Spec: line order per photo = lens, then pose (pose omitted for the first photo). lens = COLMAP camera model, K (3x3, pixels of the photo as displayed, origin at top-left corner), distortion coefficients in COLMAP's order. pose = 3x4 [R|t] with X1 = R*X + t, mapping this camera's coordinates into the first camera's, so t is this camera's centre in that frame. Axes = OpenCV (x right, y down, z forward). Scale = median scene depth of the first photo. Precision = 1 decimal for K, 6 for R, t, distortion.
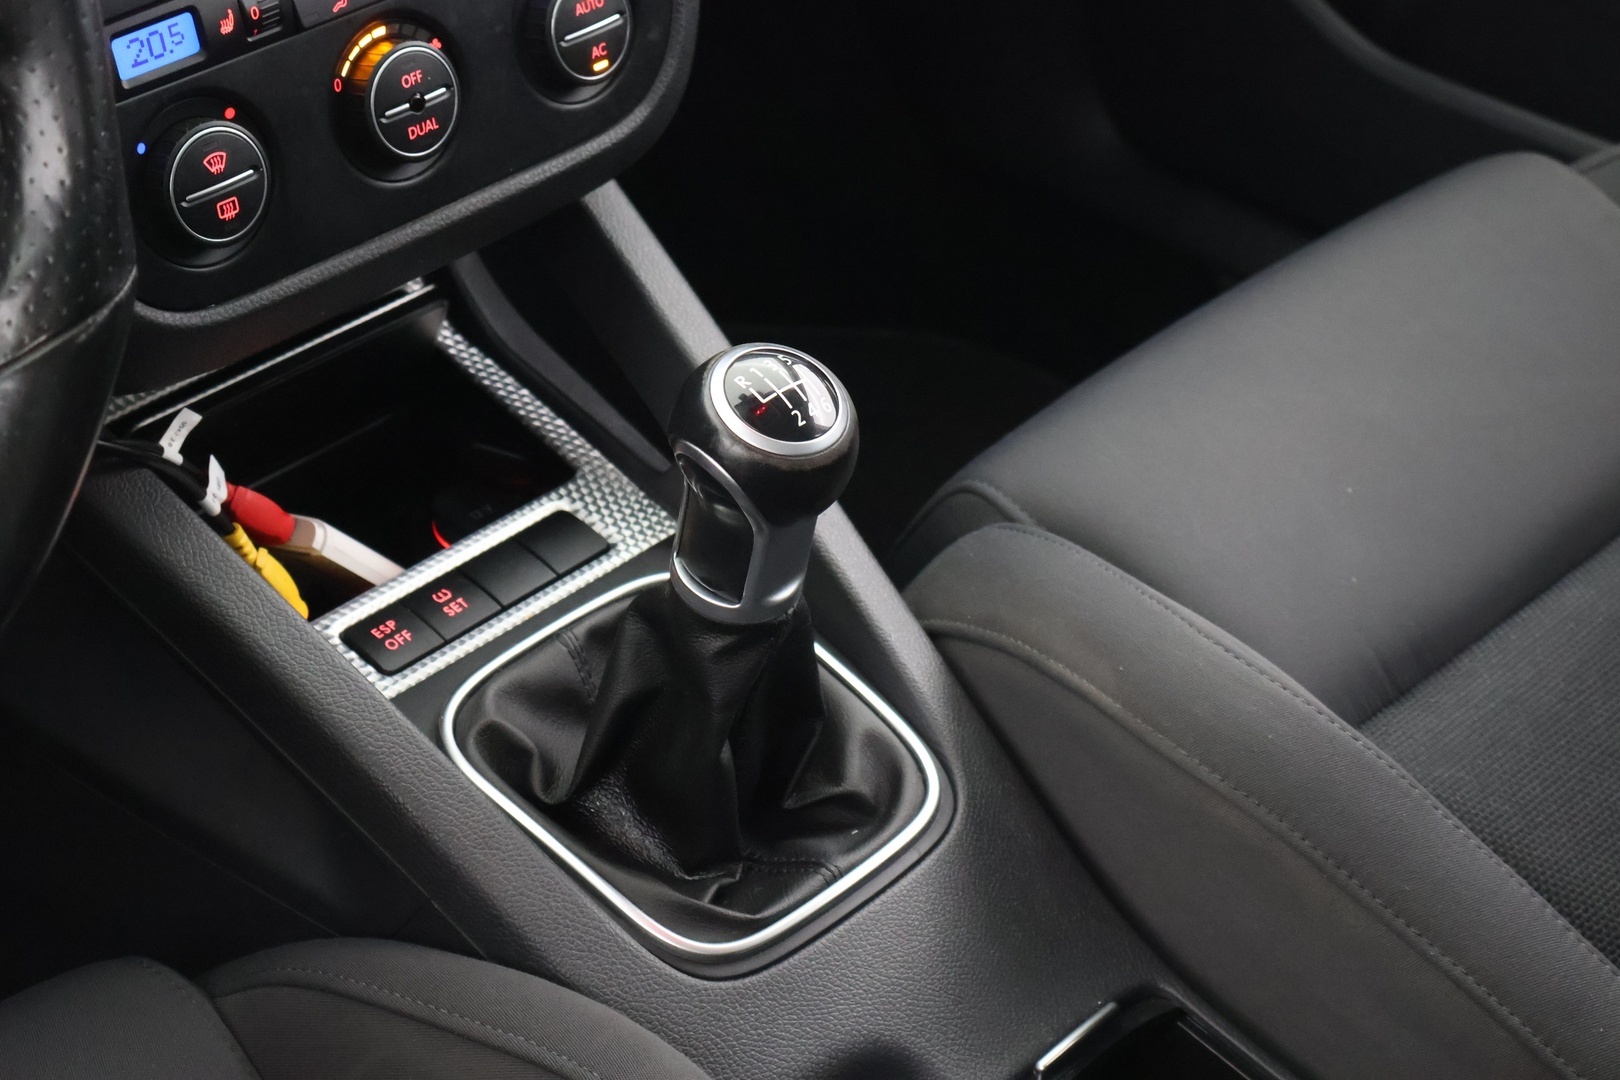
lens RADIAL K [[2967.8, 0, 817.6], [0, 2967.8, 536.4], [0, 0, 1]] dist [0.018154, 0.000000]
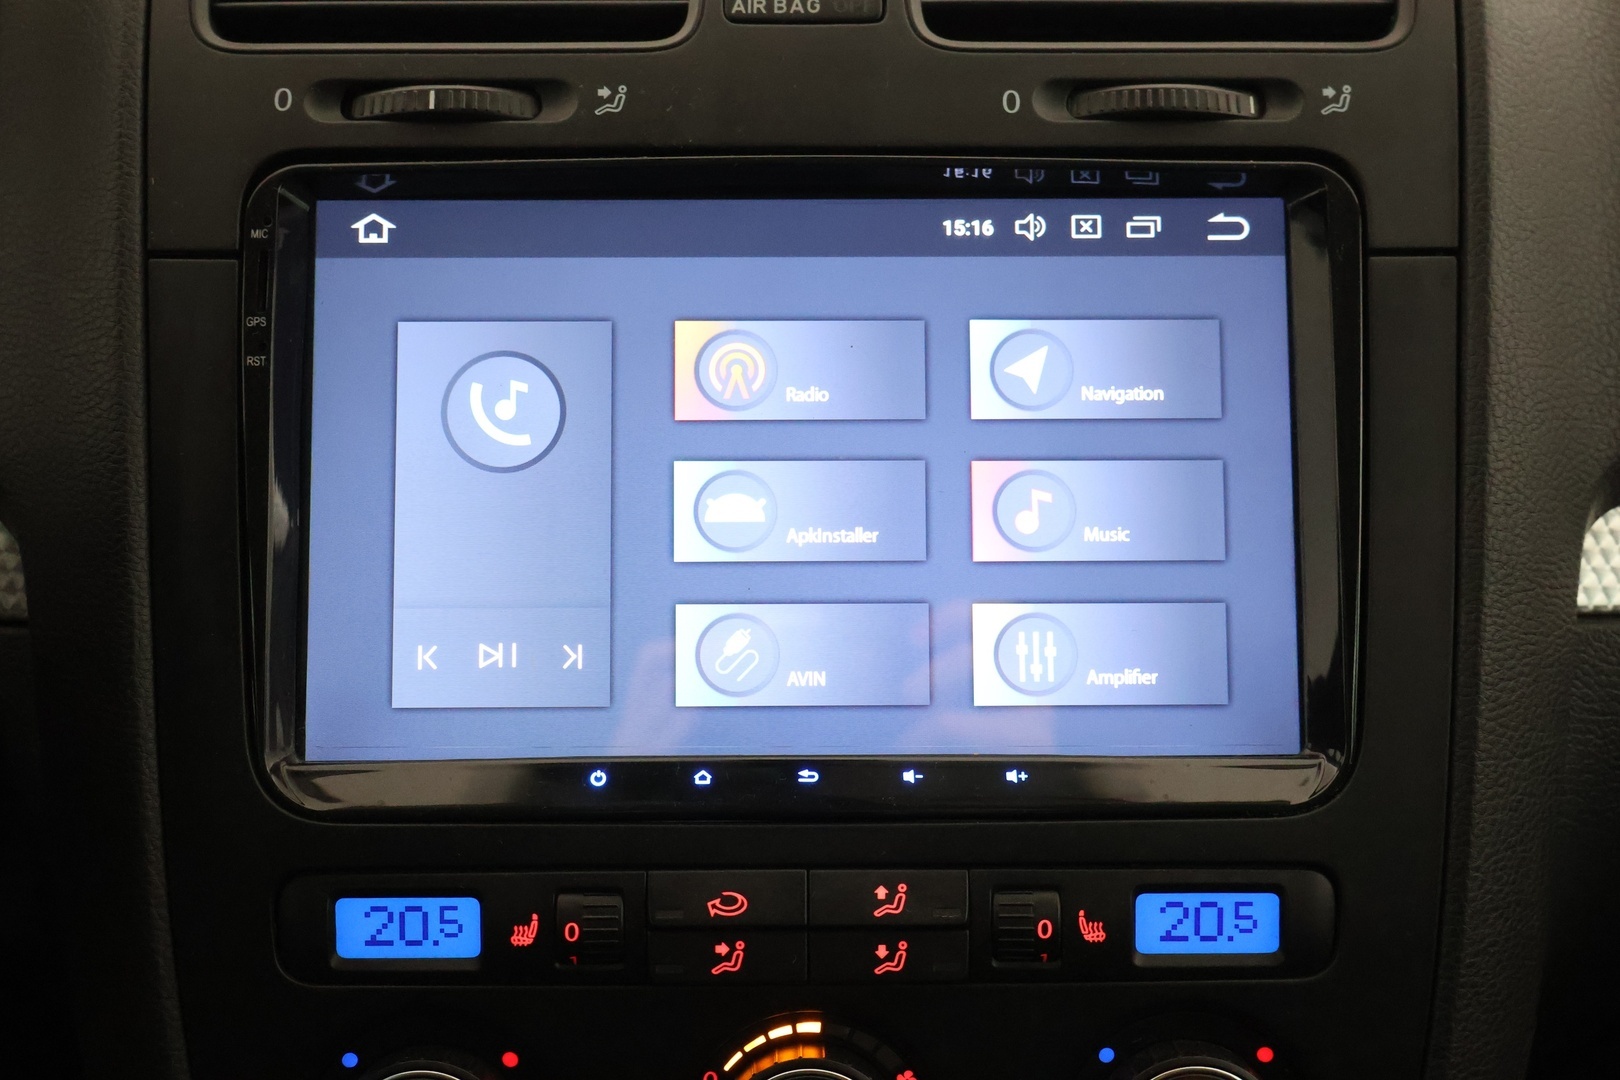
lens RADIAL K [[1845.3, 0, 814.1], [0, 1845.3, 528.2], [0, 0, 1]] dist [-0.003636, 0.000000]
pose [[0.682437, 0.189919, -0.705840, 0.114154], [-0.406980, 0.900854, -0.151095, -0.204023], [0.607163, 0.390376, 0.692069, 0.668415]]
